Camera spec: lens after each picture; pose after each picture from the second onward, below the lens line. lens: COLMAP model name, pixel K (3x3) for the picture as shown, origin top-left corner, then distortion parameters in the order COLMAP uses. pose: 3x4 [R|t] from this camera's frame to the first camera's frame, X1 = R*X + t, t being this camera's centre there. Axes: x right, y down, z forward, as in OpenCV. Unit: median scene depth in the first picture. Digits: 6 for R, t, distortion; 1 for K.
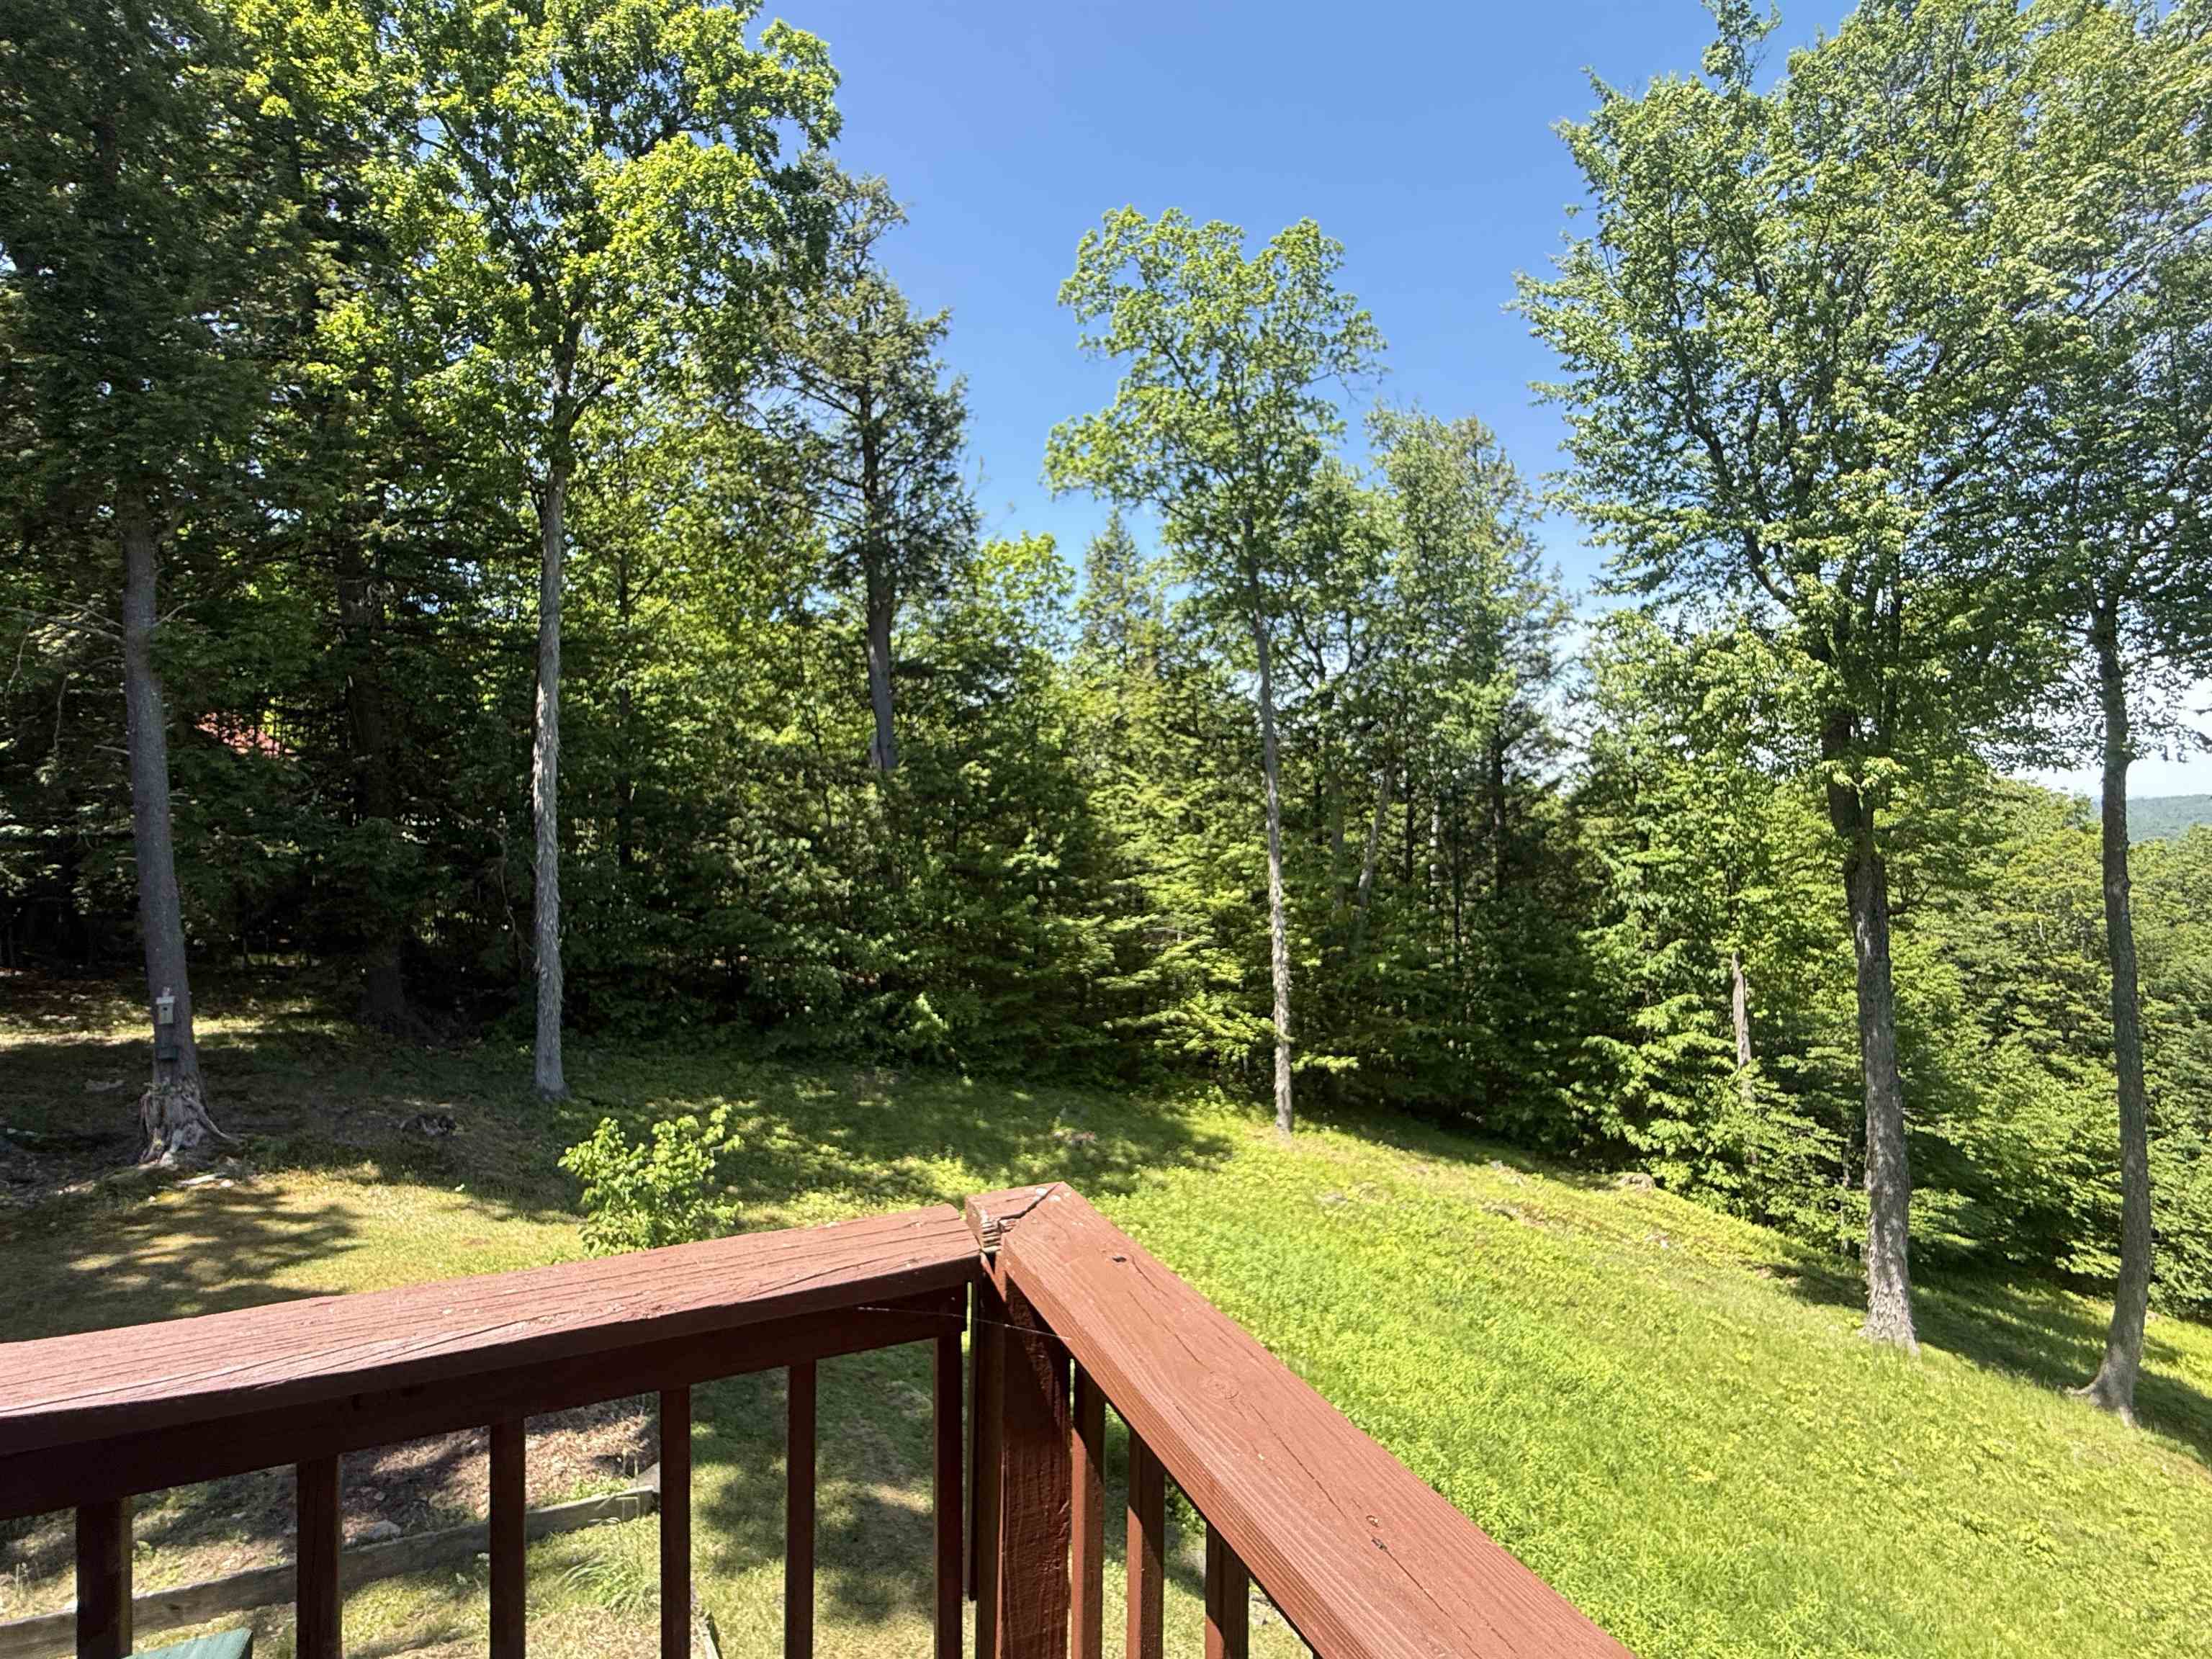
lens RADIAL K [[1027.9, 0, 1117.5], [0, 1027.9, 827.2], [0, 0, 1]] dist [-0.001448, 0.000768]
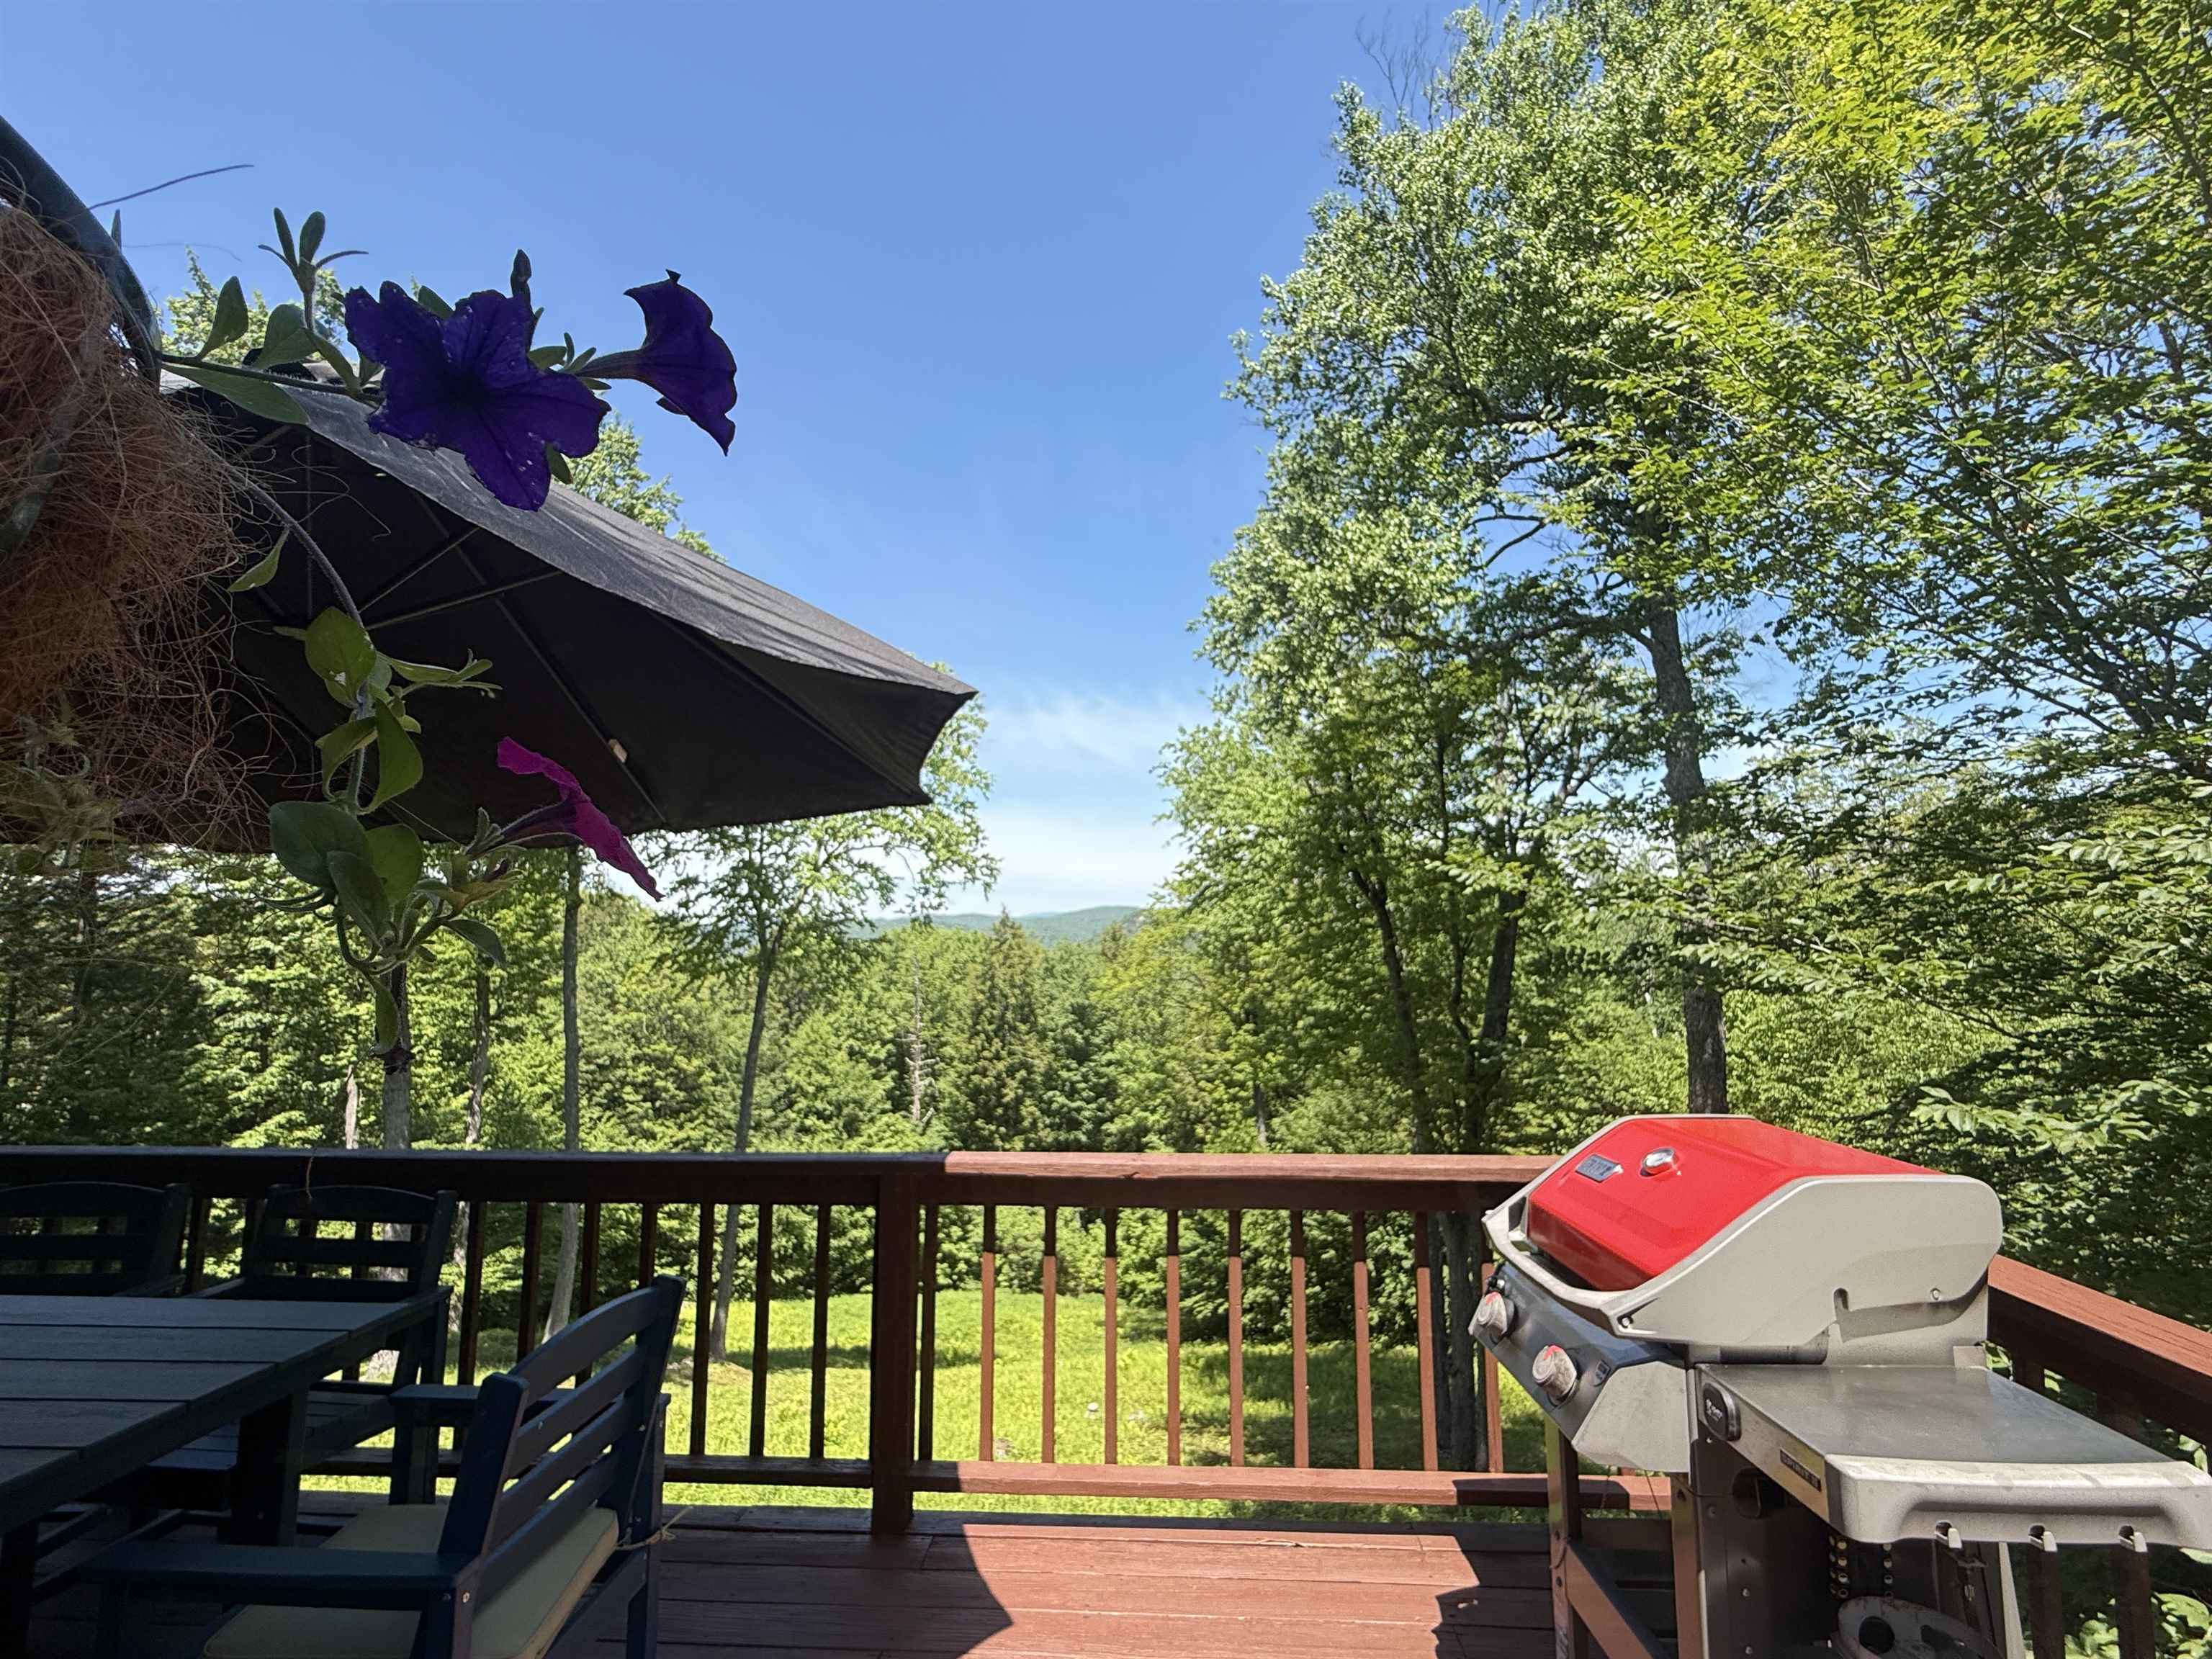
lens RADIAL K [[1027.9, 0, 1109.4], [0, 1027.9, 836.7], [0, 0, 1]] dist [-0.001448, 0.000768]
pose [[0.470592, 0.094436, 0.877283, 0.014953], [-0.002486, 0.994394, -0.105709, -0.003134], [-0.882347, 0.047565, 0.468189, -0.212906]]
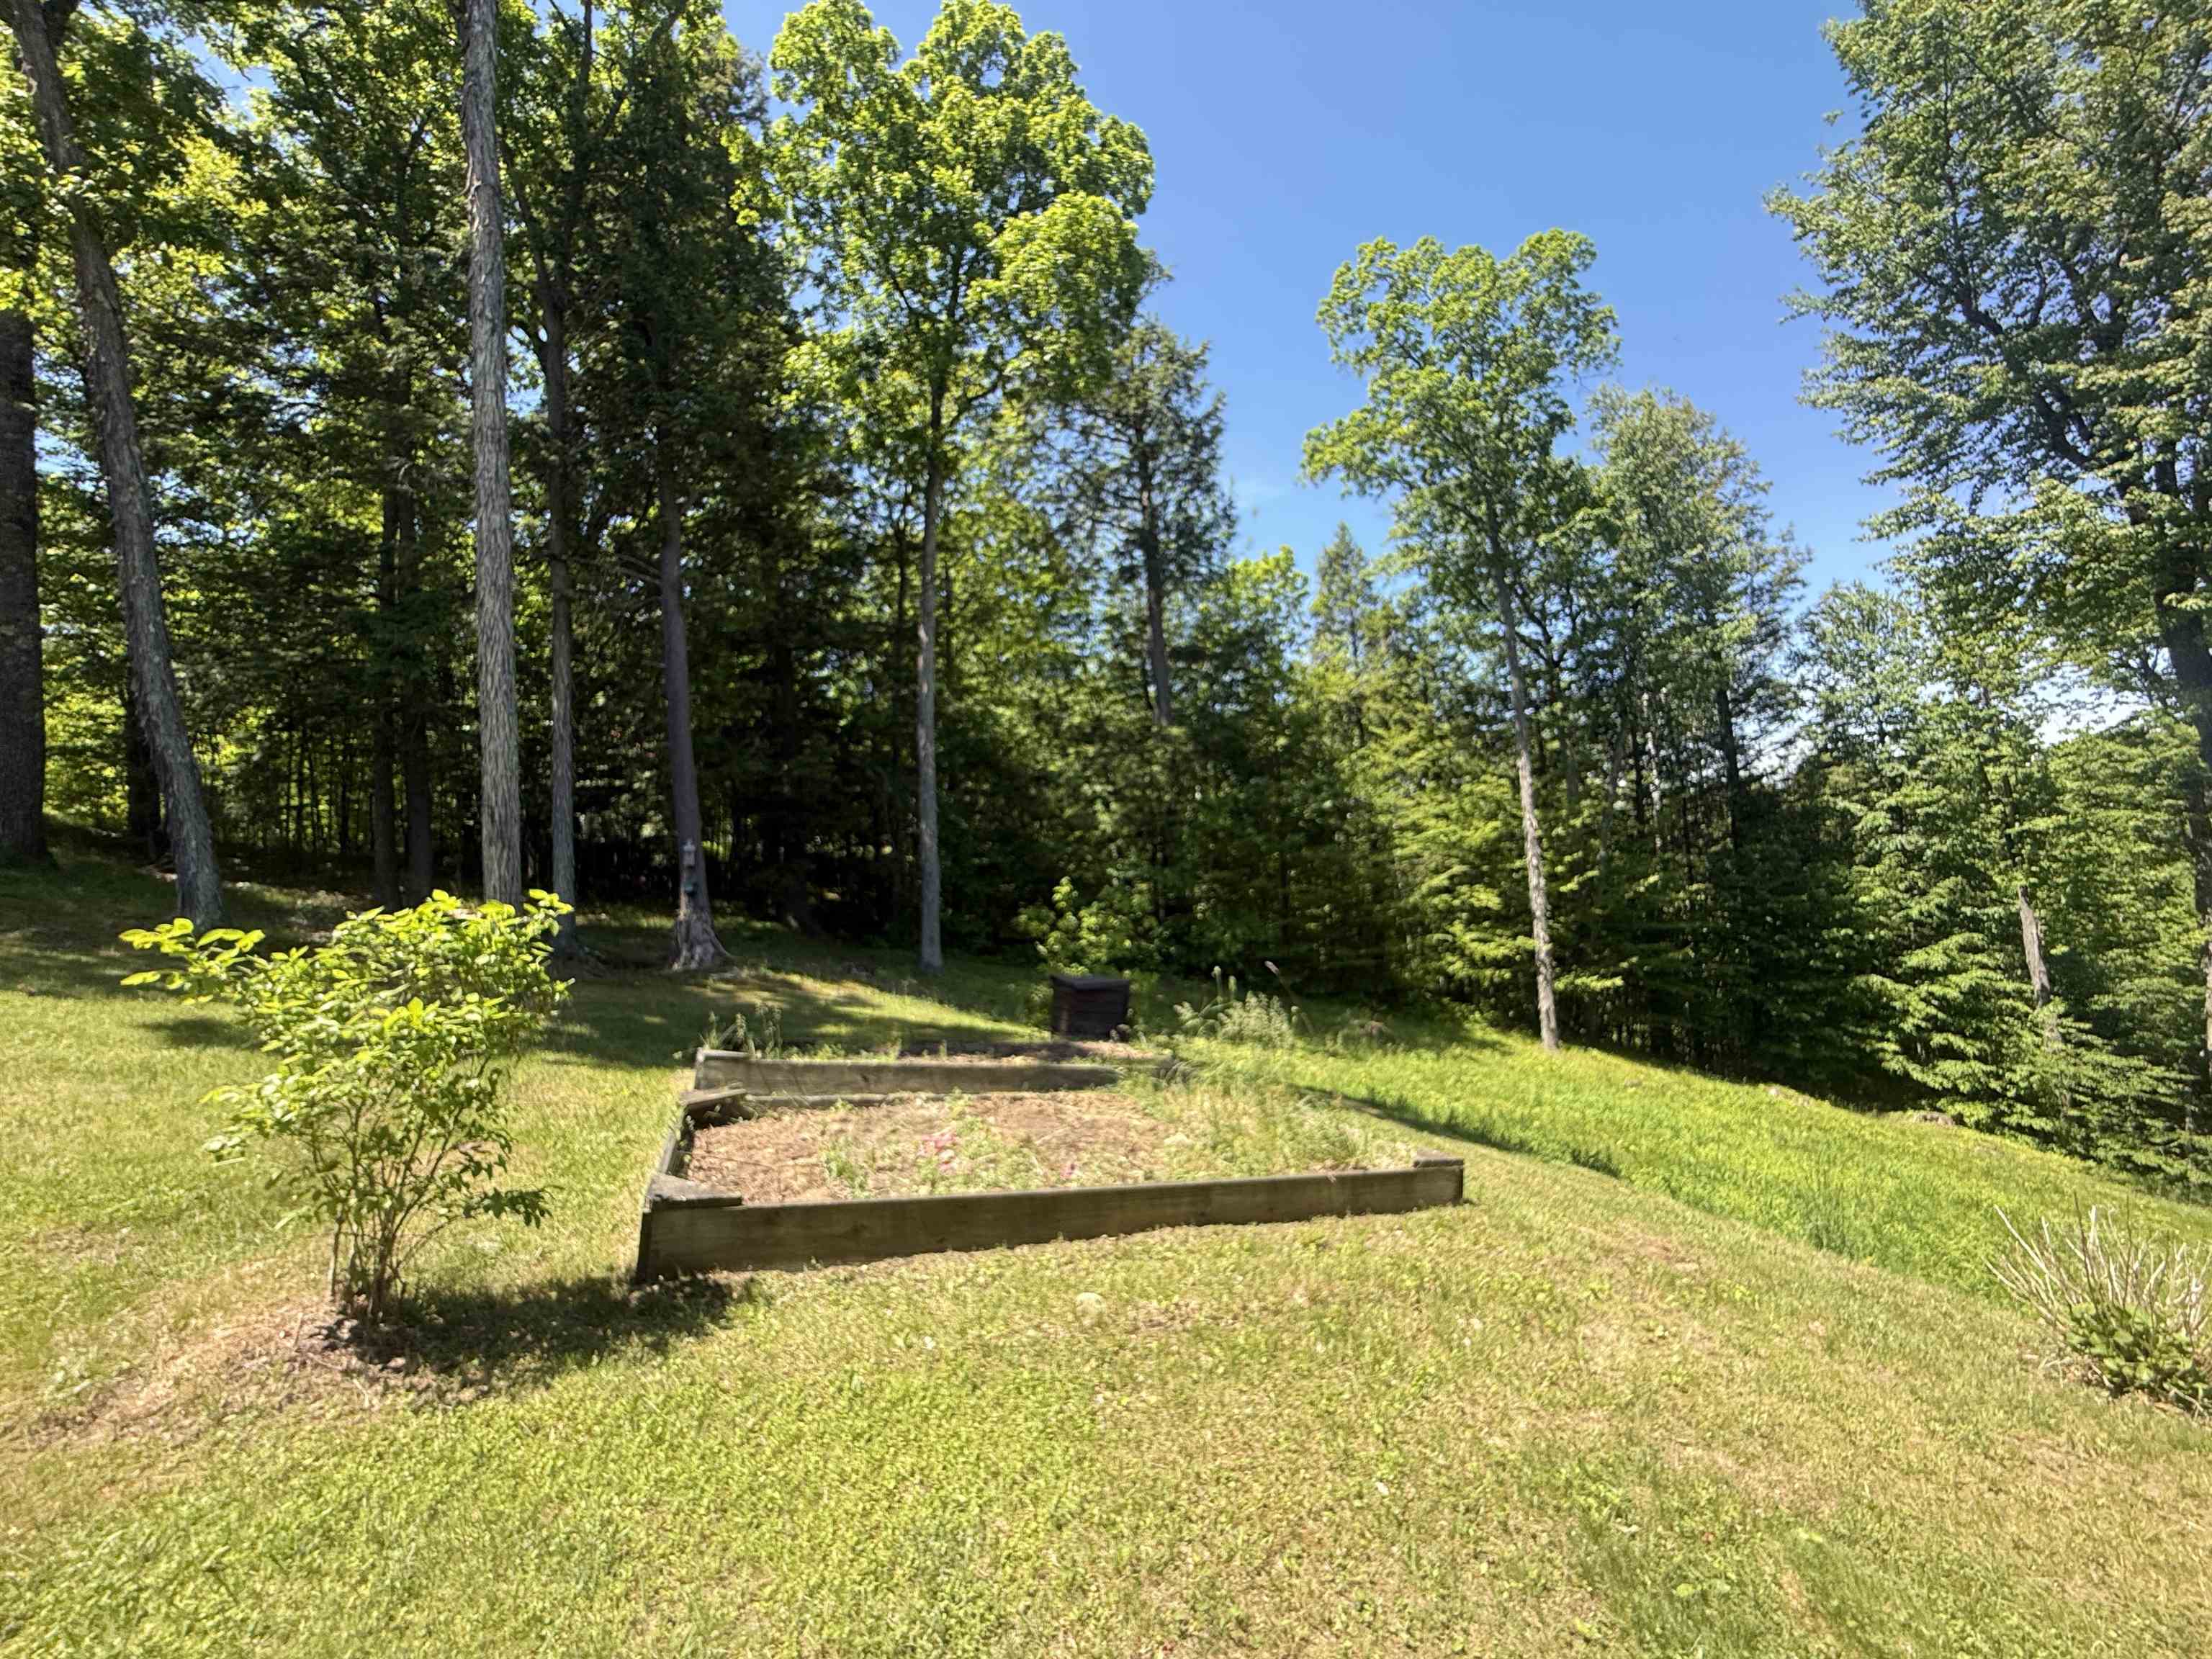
lens RADIAL K [[884.3, 0, 1113.3], [0, 884.3, 836.2], [0, 0, 1]] dist [0.000864, 0.000196]
pose [[0.979230, -0.038617, -0.199039, -0.074299], [0.028135, 0.998078, -0.055223, 0.096820], [0.200789, 0.048476, 0.978434, 0.006279]]
